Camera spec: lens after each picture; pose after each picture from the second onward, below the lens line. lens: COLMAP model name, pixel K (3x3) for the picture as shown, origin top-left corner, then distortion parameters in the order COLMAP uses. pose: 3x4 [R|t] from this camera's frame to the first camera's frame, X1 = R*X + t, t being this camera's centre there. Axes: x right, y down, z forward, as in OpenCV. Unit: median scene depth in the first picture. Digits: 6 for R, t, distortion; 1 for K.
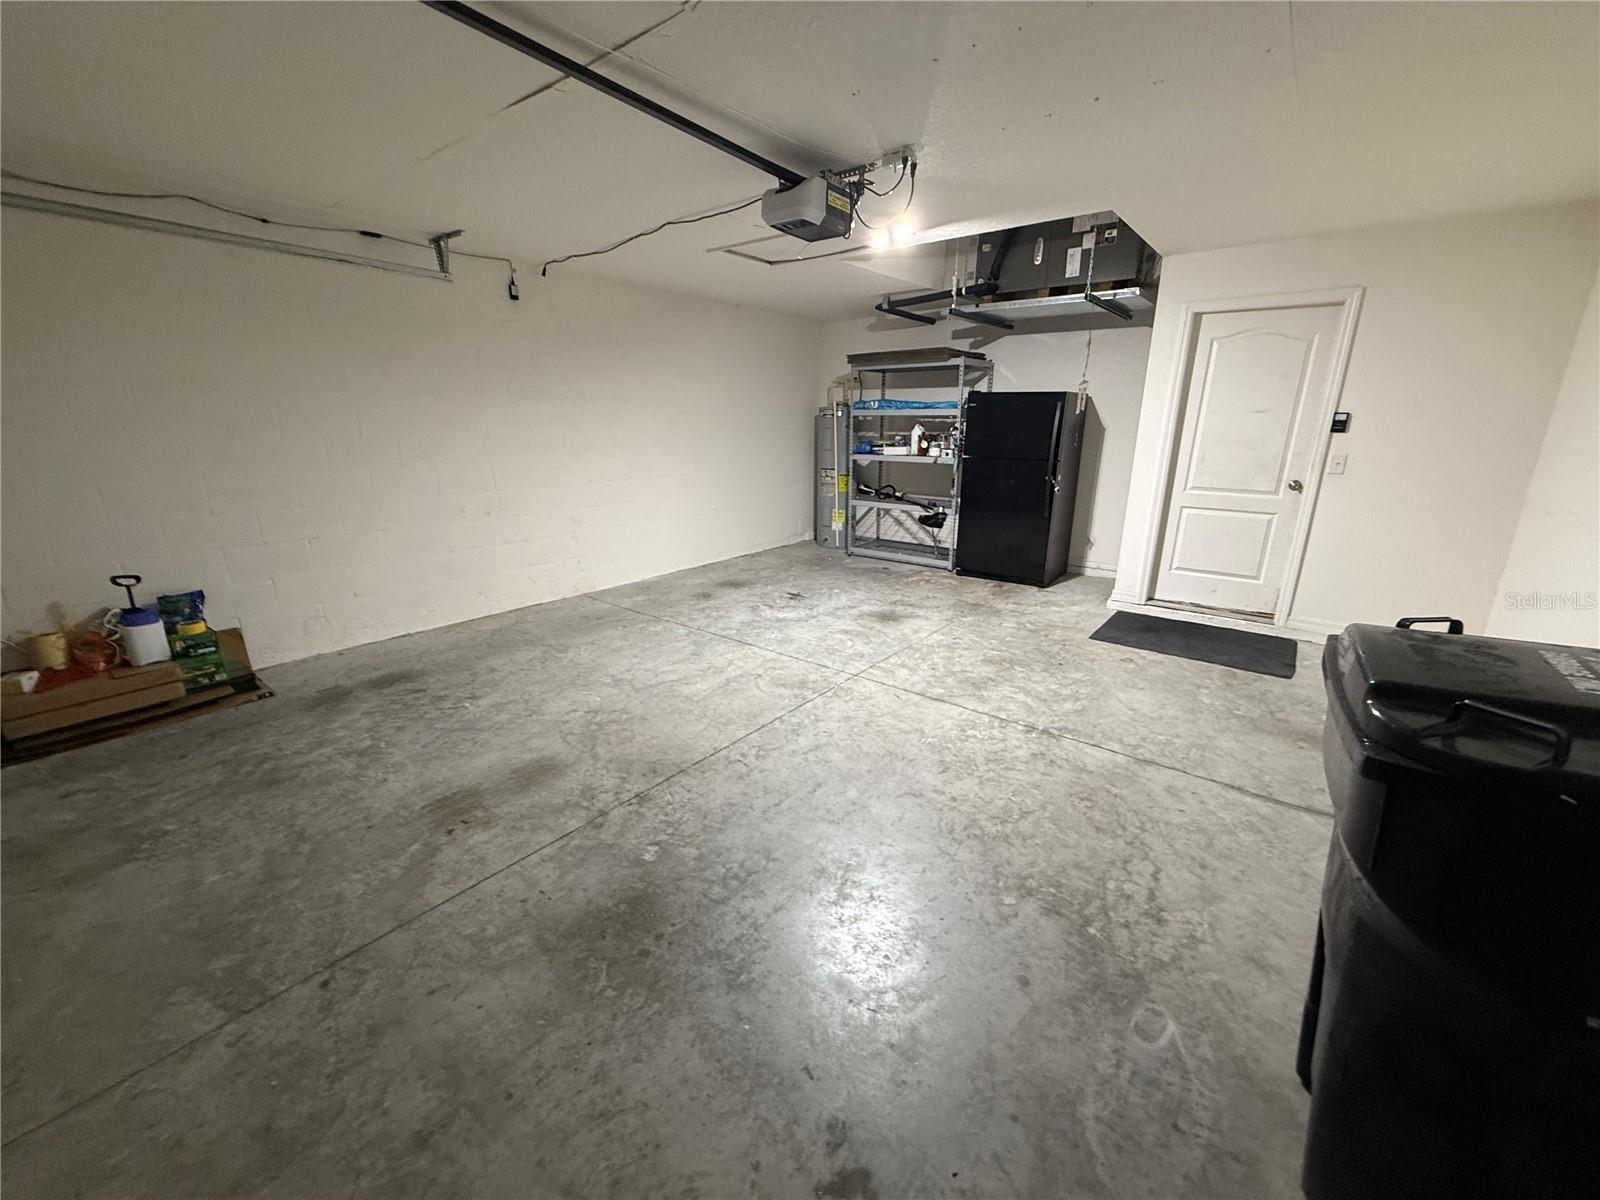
lens RADIAL K [[635.8, 0, 800.0], [0, 635.8, 600.0], [0, 0, 1]] dist [0.000758, 0.000227]
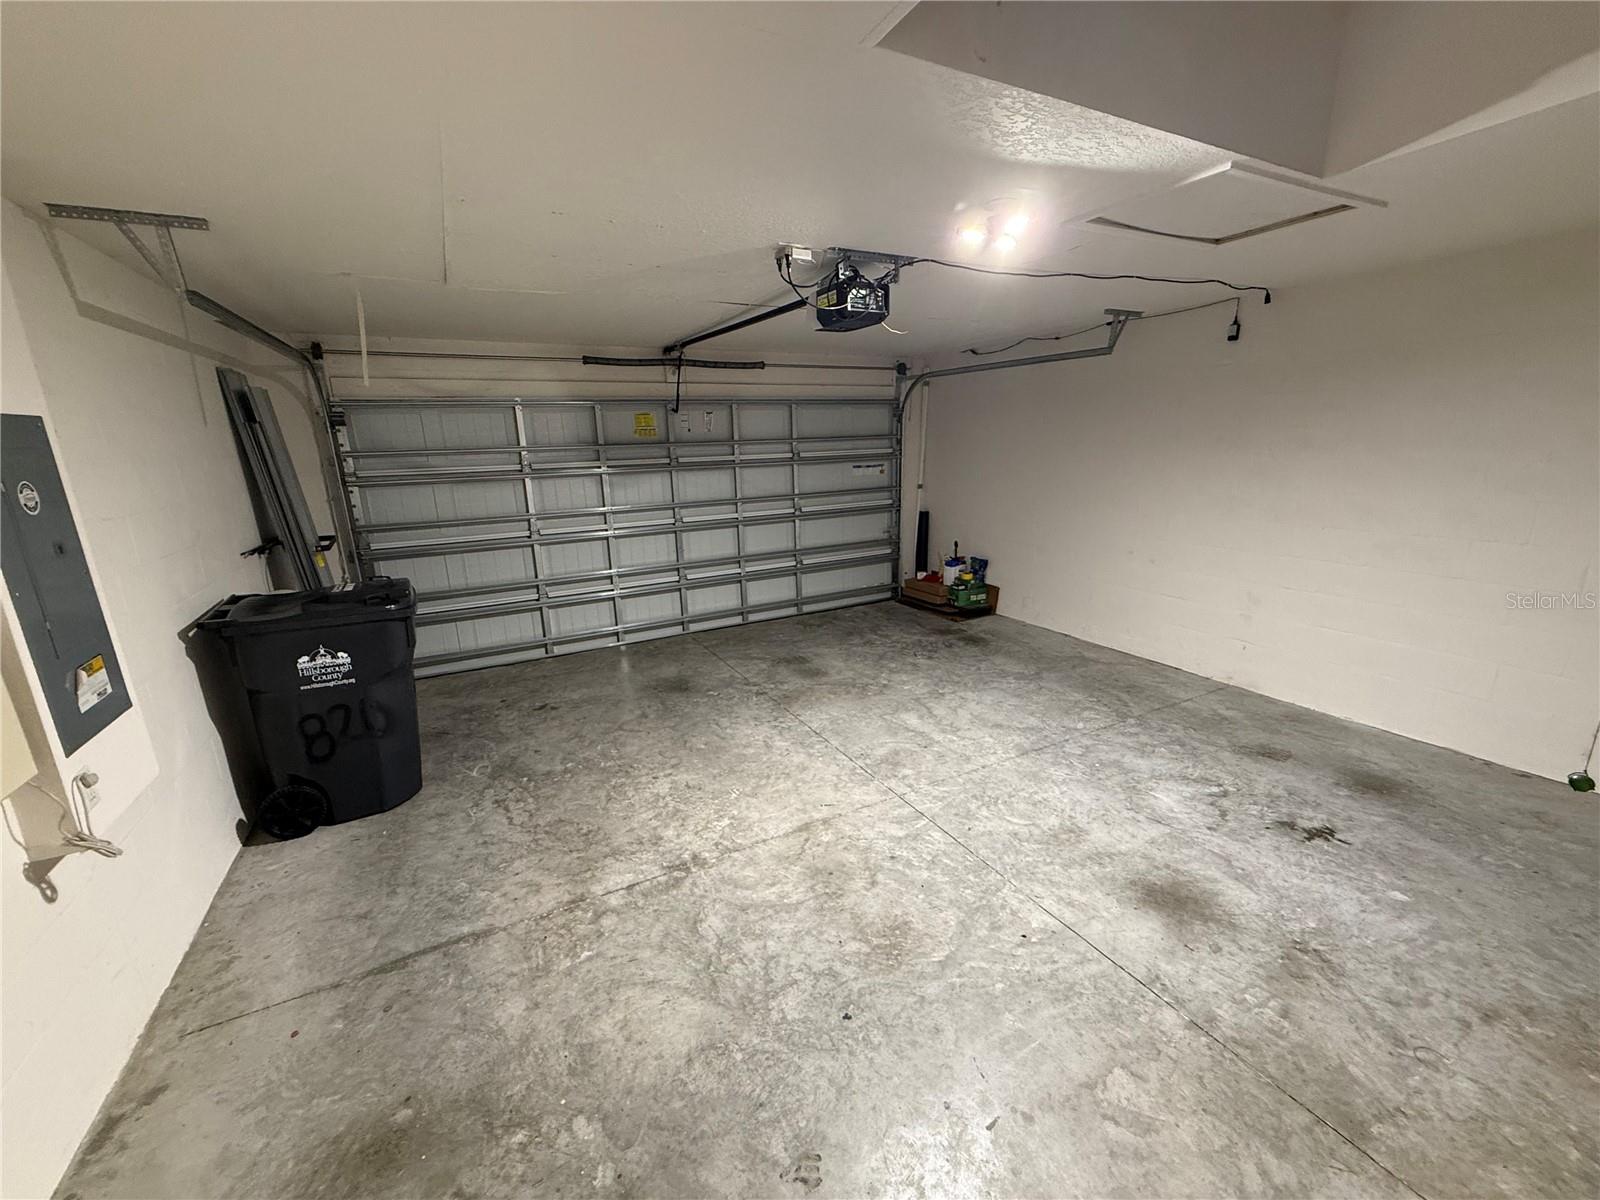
lens RADIAL K [[635.8, 0, 800.0], [0, 635.8, 600.0], [0, 0, 1]] dist [0.000758, 0.000227]
pose [[-0.400462, 0.231083, -0.886697, 0.841858], [-0.225551, 0.913046, 0.339816, -0.382708], [0.888120, 0.336078, -0.313519, 1.076581]]
